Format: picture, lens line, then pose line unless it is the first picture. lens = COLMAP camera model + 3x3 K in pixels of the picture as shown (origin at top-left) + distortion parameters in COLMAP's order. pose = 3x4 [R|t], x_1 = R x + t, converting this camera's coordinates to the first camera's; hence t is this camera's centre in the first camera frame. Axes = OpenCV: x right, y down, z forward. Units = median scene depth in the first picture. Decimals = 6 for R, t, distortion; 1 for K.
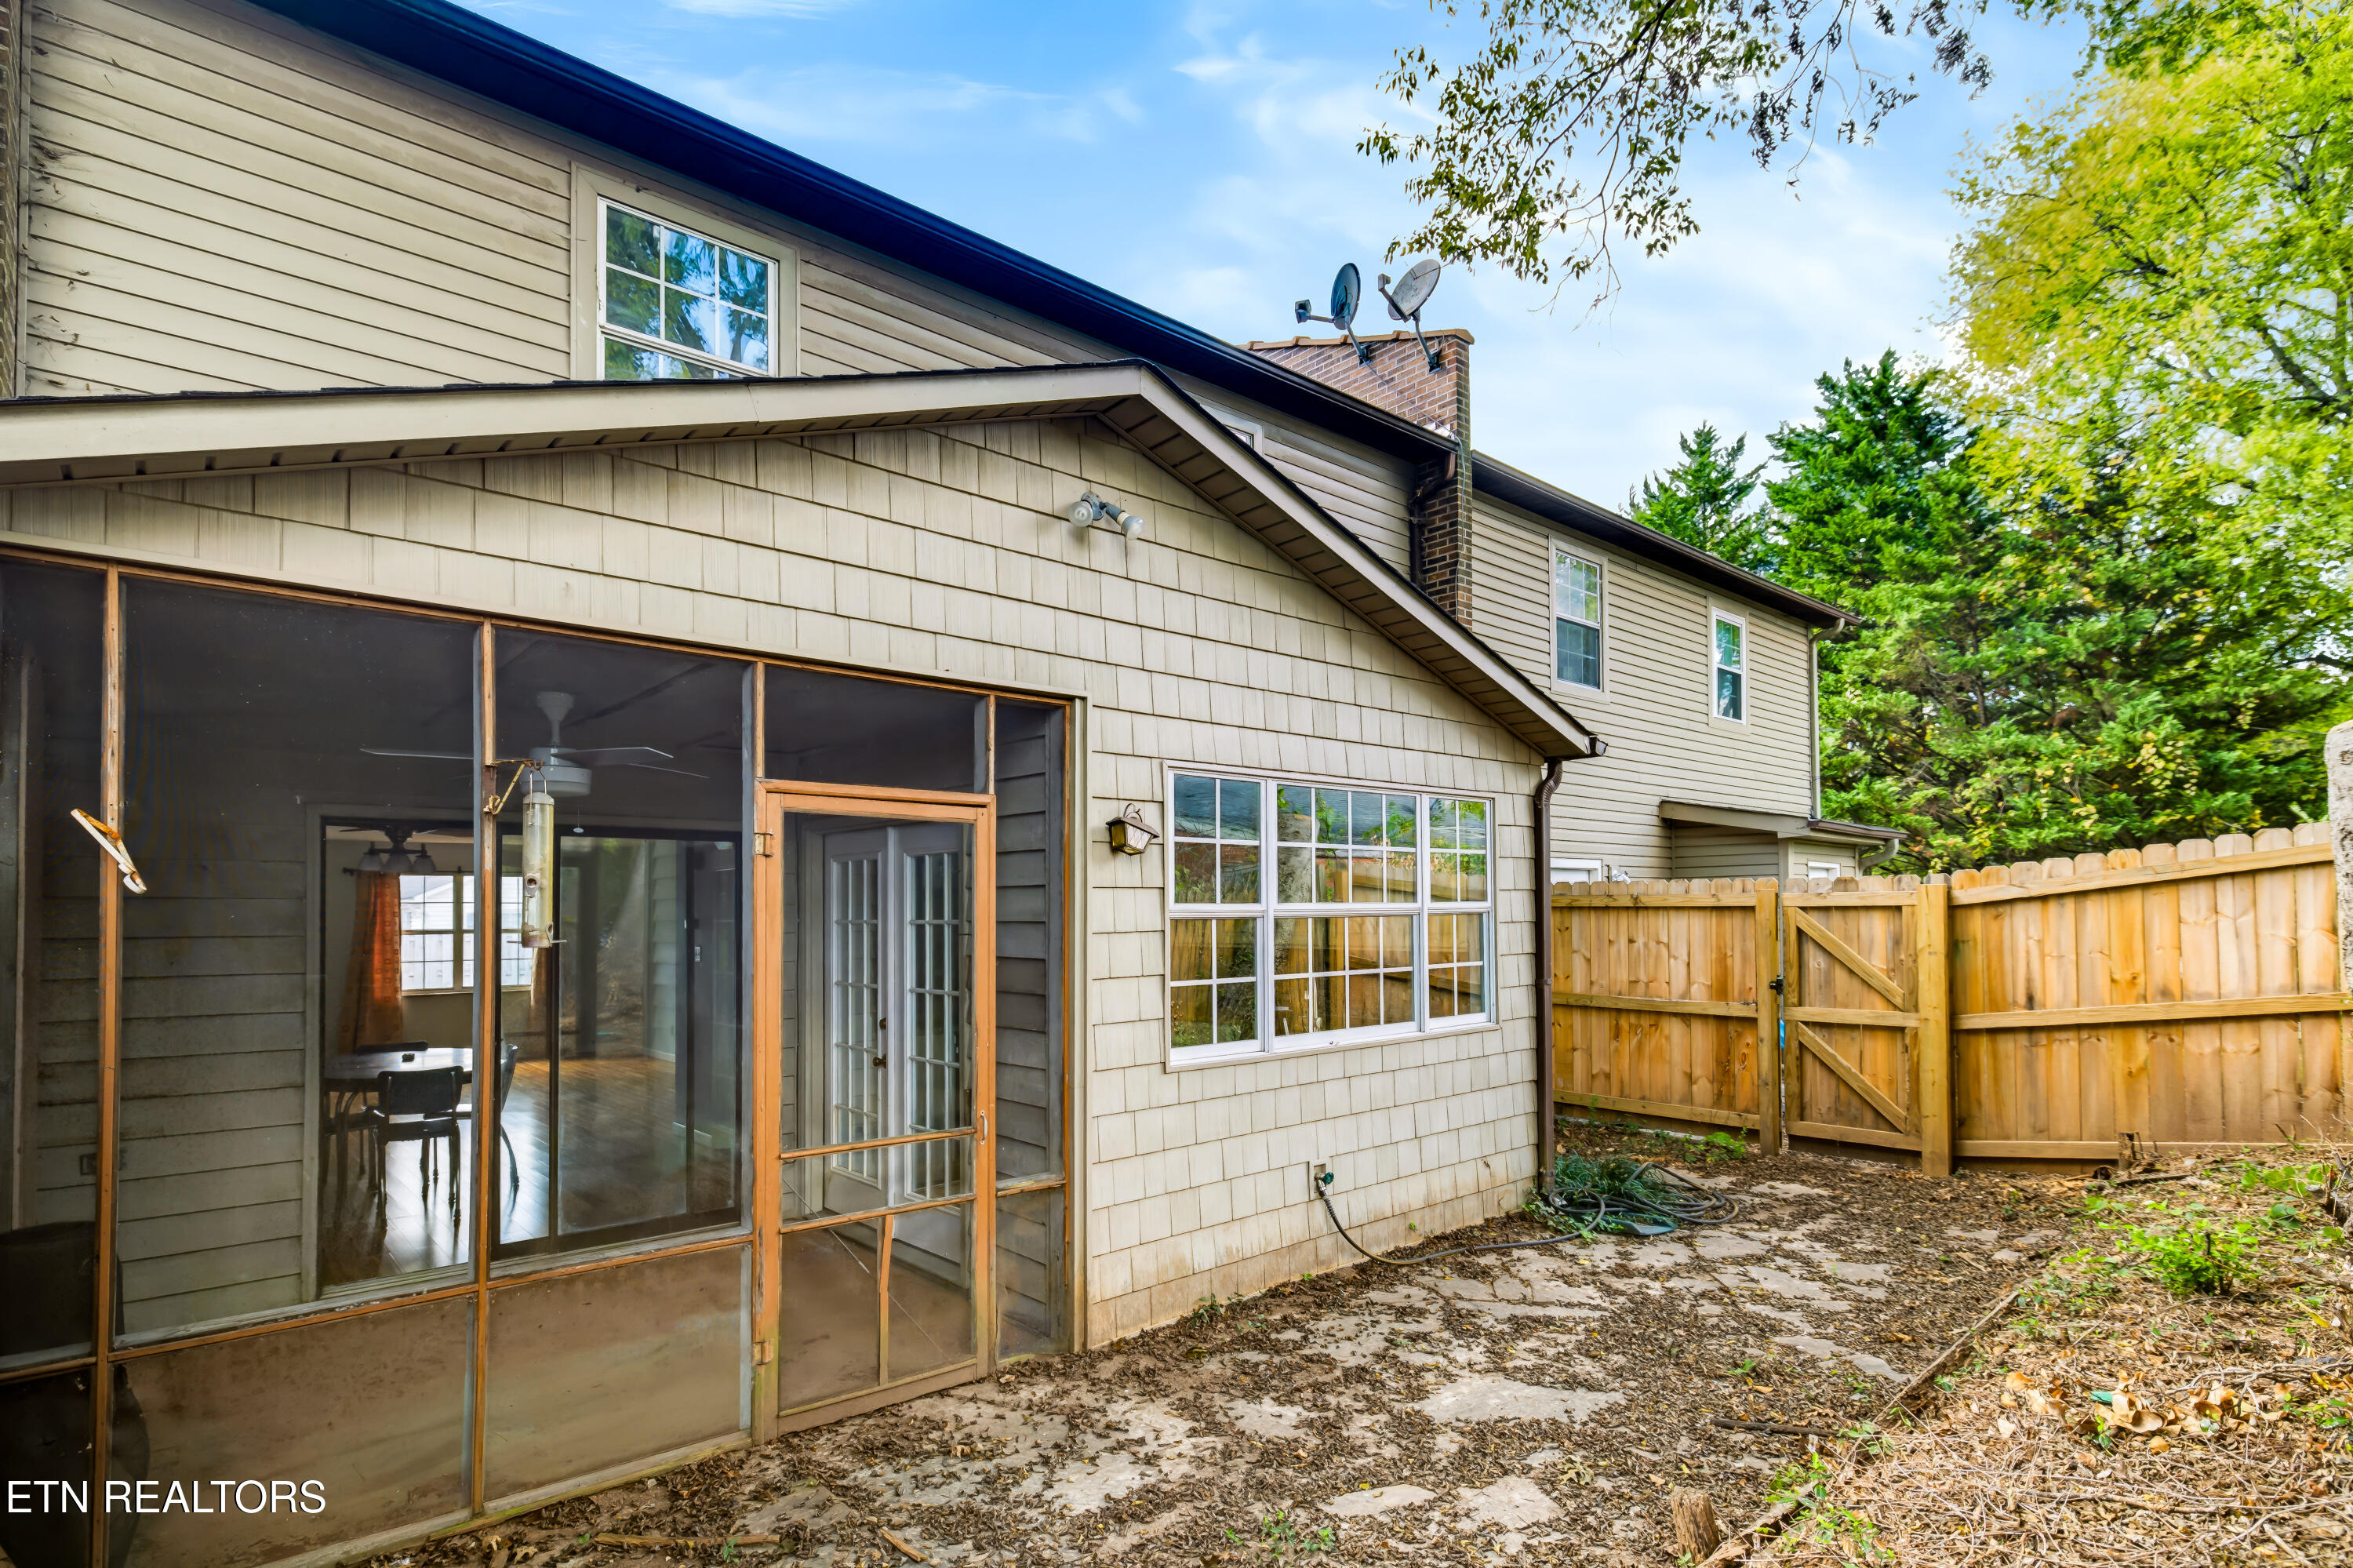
lens RADIAL K [[1145.8, 0, 1185.7], [0, 1145.8, 867.1], [0, 0, 1]] dist [0.002520, 0.000089]
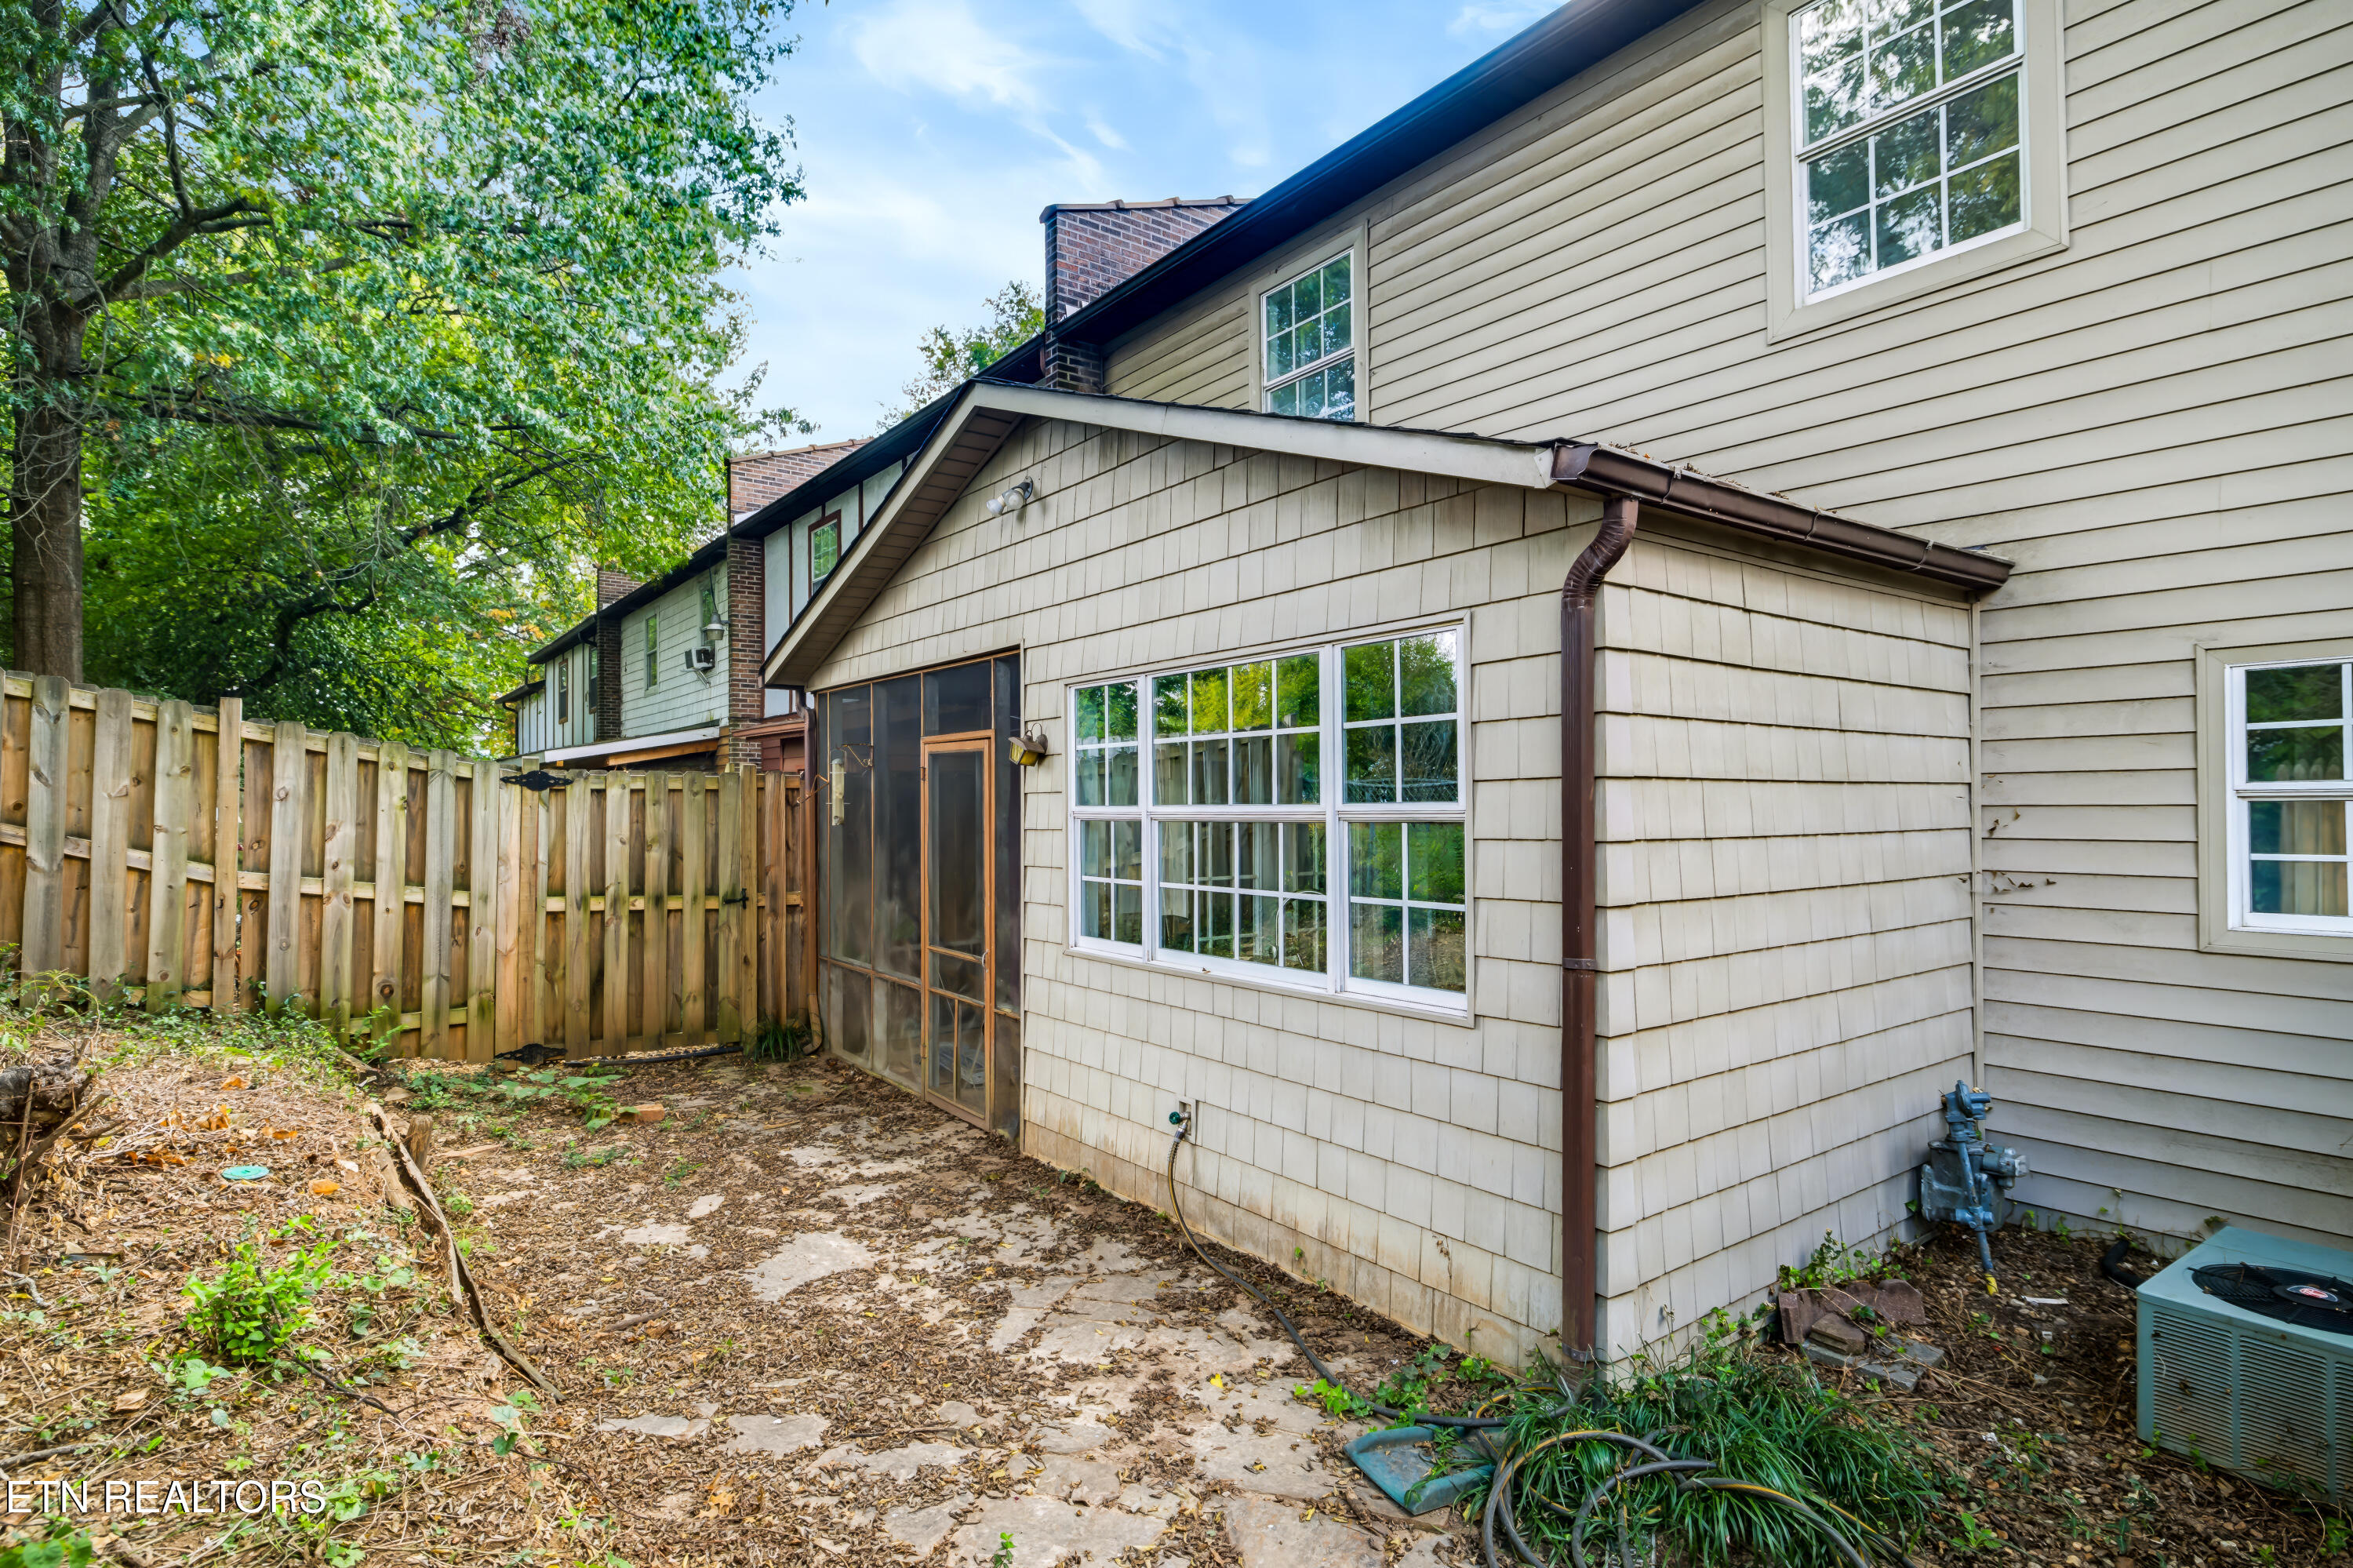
lens RADIAL K [[1206.7, 0, 1185.0], [0, 1206.7, 791.8], [0, 0, 1]] dist [-0.003795, -0.000971]
pose [[-0.078707, -0.002782, -0.996894, 1.266844], [0.043911, 0.999016, -0.006255, 0.032579], [0.995930, -0.044267, -0.078507, 1.319943]]
